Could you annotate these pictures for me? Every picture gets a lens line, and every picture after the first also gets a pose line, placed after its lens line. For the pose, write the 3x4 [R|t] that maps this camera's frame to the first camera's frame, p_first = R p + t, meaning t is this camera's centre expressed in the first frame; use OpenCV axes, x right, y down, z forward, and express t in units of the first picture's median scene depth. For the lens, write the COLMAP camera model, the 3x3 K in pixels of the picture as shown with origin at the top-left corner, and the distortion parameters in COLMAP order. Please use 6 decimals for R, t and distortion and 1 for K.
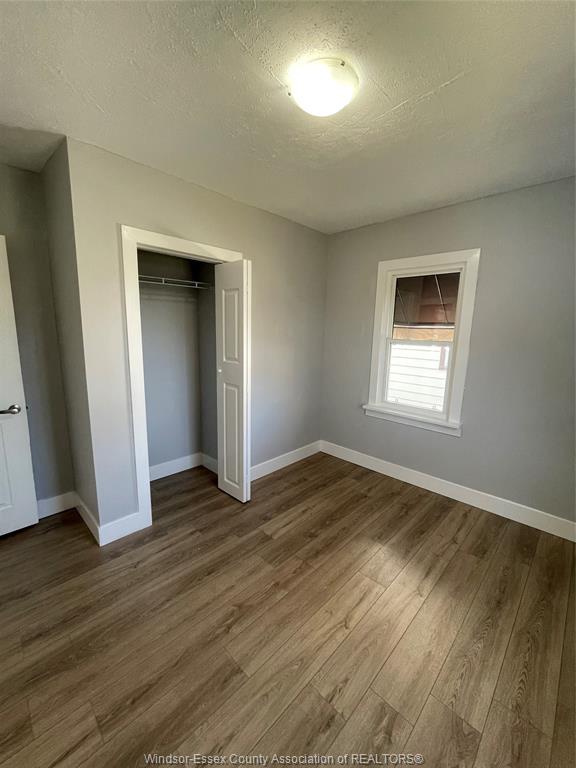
lens RADIAL K [[314.5, 0, 284.8], [0, 314.5, 382.8], [0, 0, 1]] dist [-0.001914, -0.001004]
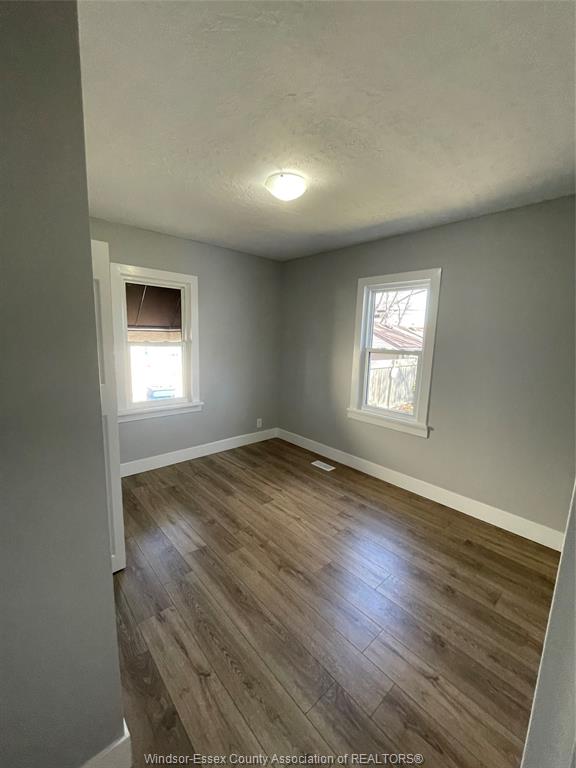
lens RADIAL K [[314.5, 0, 292.1], [0, 314.5, 383.7], [0, 0, 1]] dist [-0.001914, -0.001004]
pose [[0.053766, -0.174160, 0.983248, -0.857033], [0.152046, 0.974619, 0.164318, -0.122488], [-0.986910, 0.140664, 0.078882, 0.535398]]
